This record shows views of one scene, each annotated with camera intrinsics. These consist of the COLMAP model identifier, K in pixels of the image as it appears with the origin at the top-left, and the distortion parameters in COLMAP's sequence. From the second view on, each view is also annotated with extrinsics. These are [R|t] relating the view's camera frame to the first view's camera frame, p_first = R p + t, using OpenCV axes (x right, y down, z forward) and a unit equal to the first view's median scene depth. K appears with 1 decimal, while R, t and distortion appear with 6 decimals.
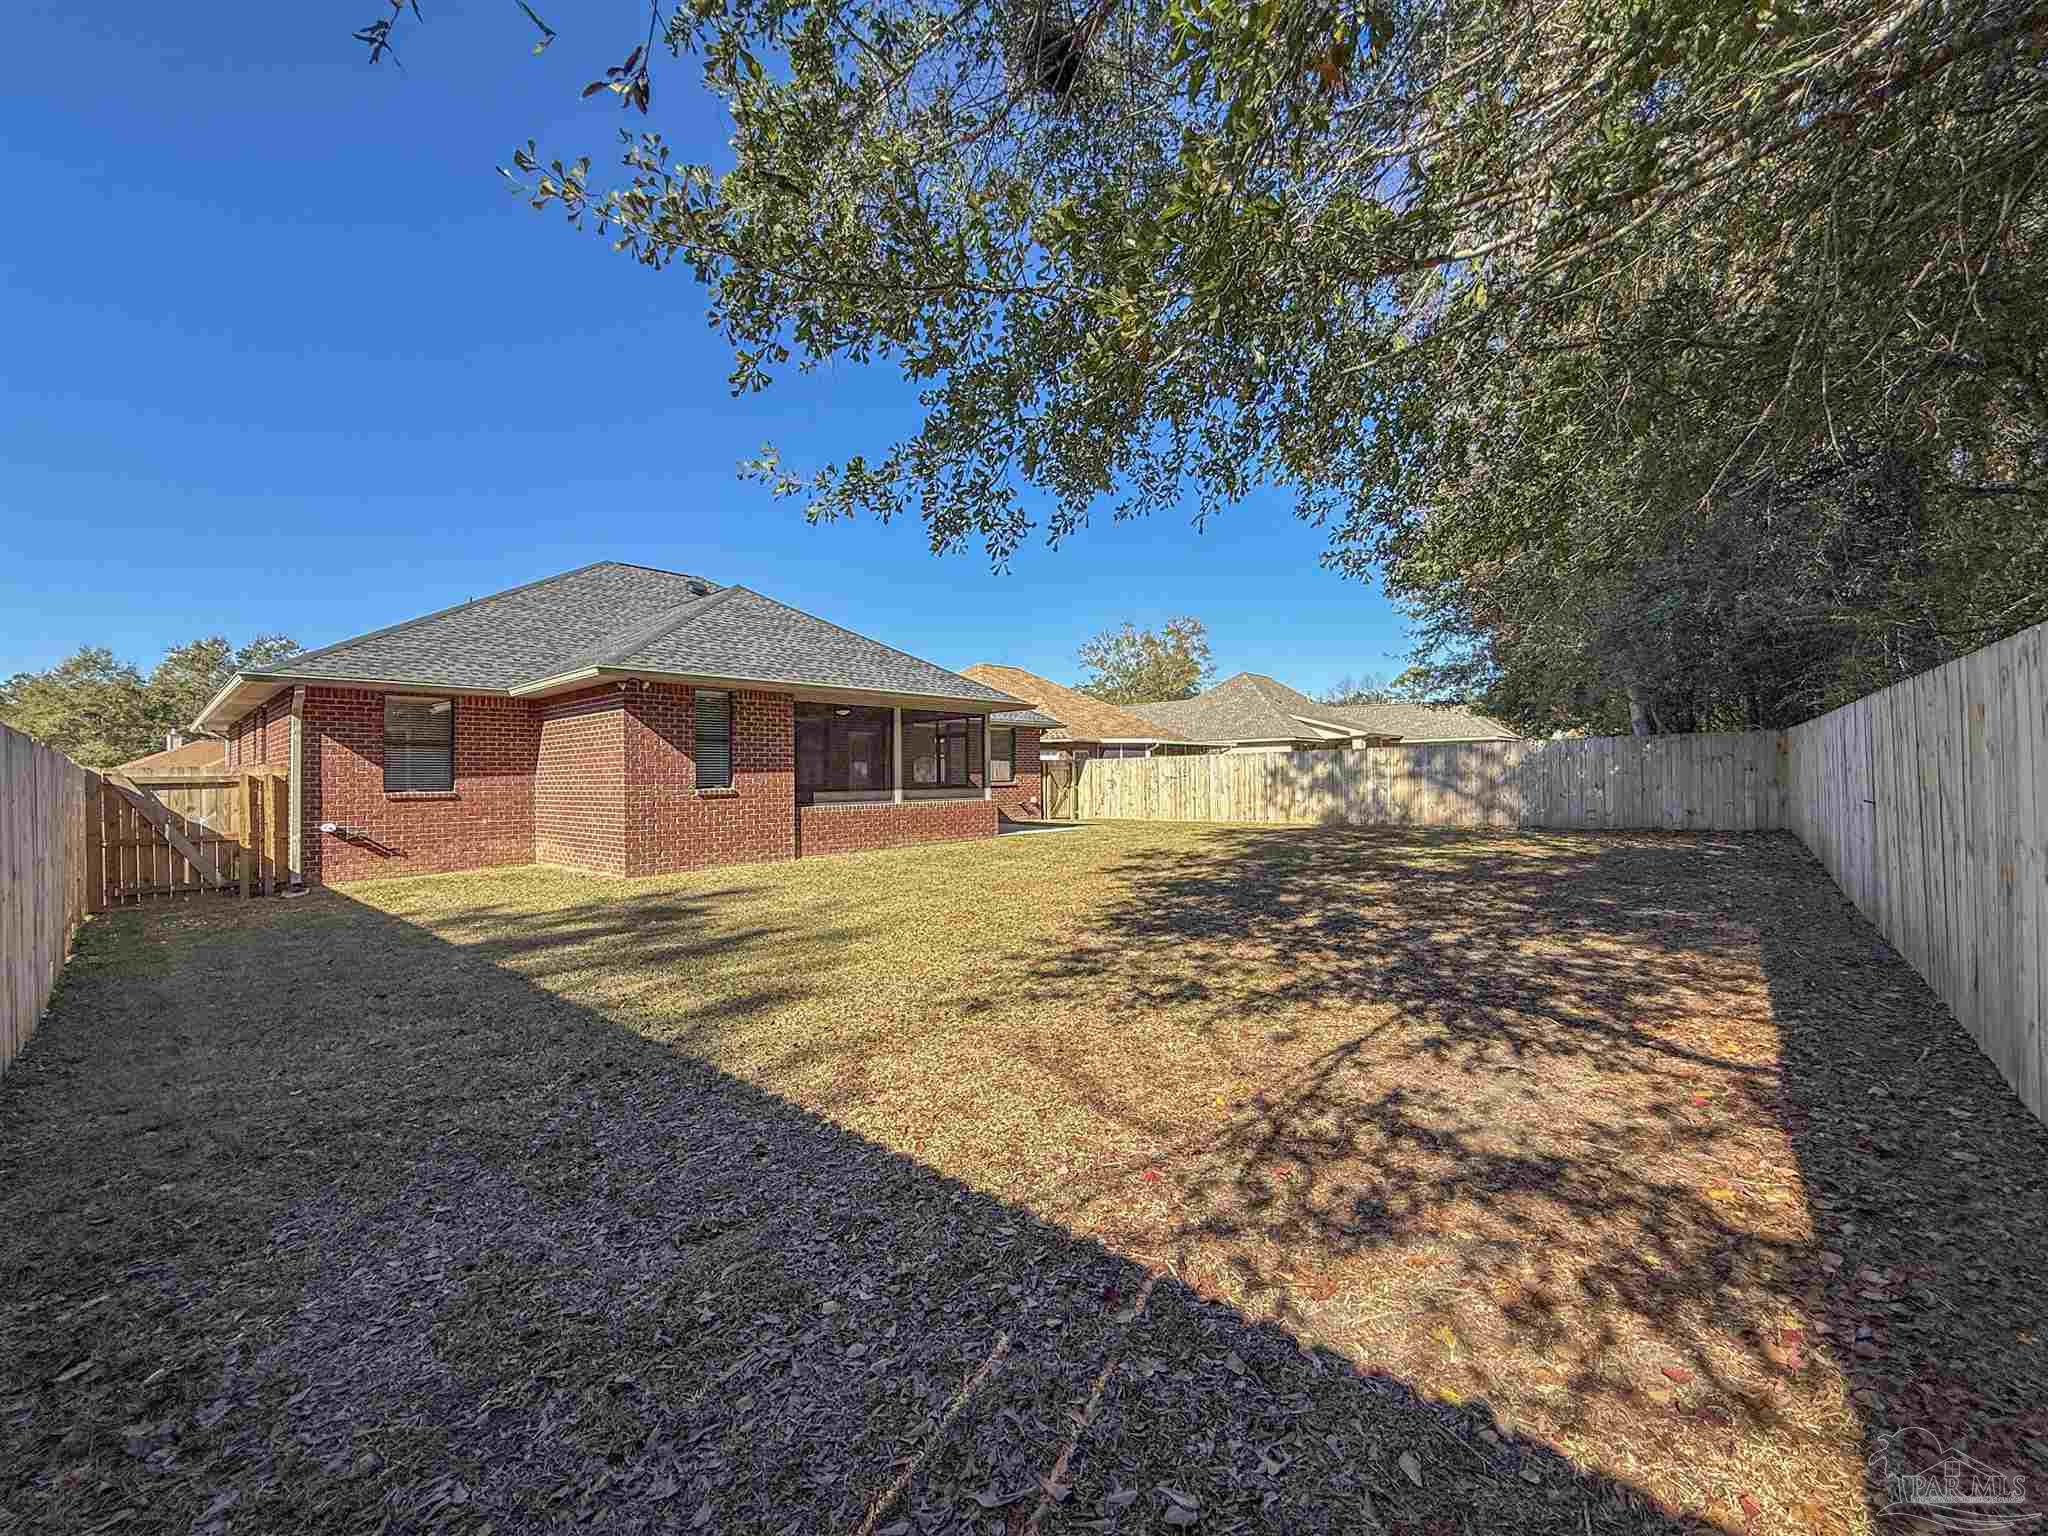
lens RADIAL K [[825.9, 0, 1015.7], [0, 825.9, 770.0], [0, 0, 1]] dist [-0.001432, 0.000157]
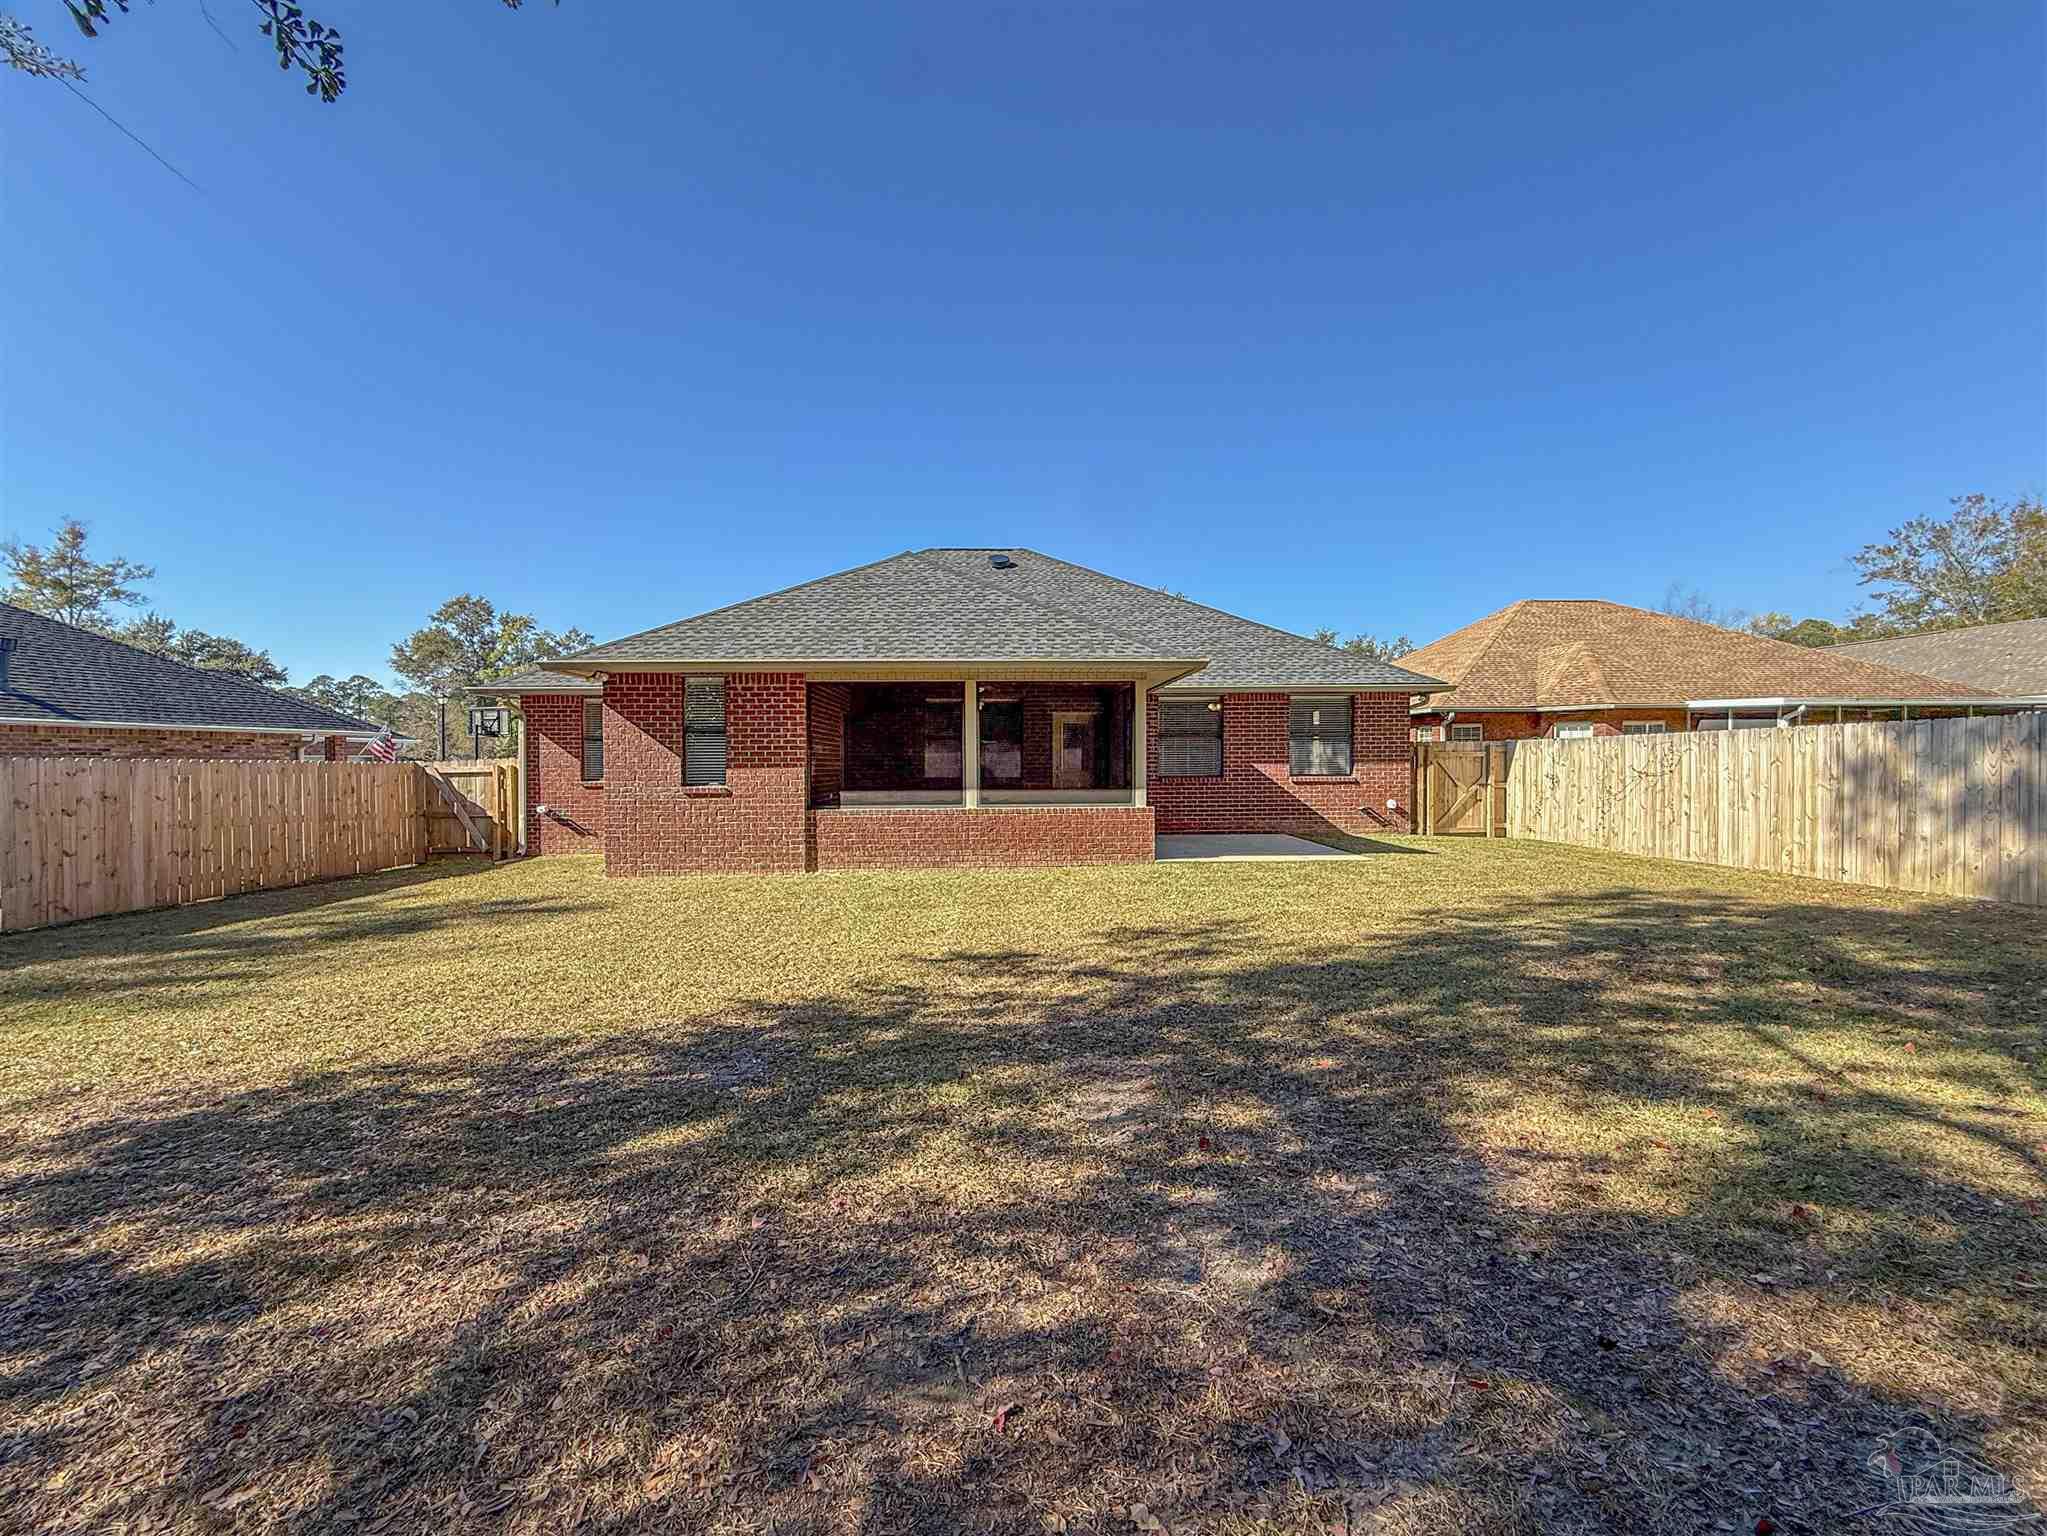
lens RADIAL K [[825.5, 0, 1015.2], [0, 825.5, 770.0], [0, 0, 1]] dist [-0.001432, 0.000157]
pose [[0.700459, 0.015650, -0.713521, 0.326055], [0.005396, 0.999615, 0.027222, -0.011299], [0.713672, -0.022918, 0.700105, 0.390298]]
